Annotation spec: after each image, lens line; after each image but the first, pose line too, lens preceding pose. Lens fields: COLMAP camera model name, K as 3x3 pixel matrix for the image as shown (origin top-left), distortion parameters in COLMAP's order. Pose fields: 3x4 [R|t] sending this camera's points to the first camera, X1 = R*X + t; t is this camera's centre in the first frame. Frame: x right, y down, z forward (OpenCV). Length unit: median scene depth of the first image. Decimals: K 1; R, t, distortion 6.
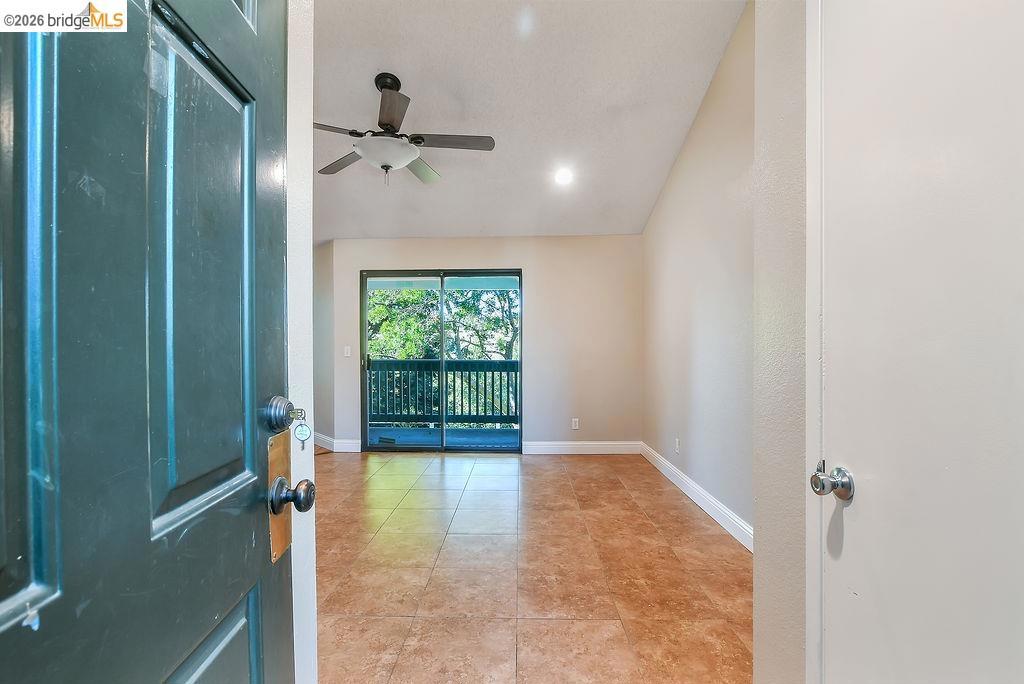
lens RADIAL K [[466.9, 0, 510.8], [0, 466.9, 346.5], [0, 0, 1]] dist [-0.020904, 0.000176]
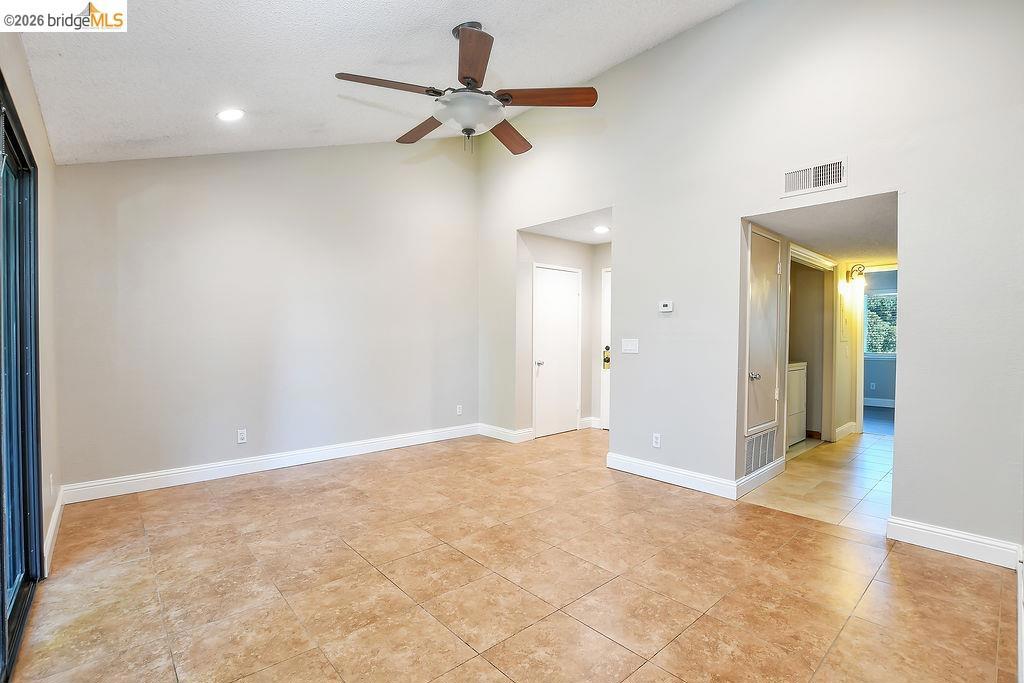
lens RADIAL K [[466.9, 0, 510.8], [0, 466.9, 346.0], [0, 0, 1]] dist [-0.020904, 0.000176]
pose [[-0.684960, -0.017219, 0.728377, -0.953229], [-0.003249, 0.999783, 0.020580, -0.007322], [-0.728573, 0.011730, -0.684867, 1.544458]]
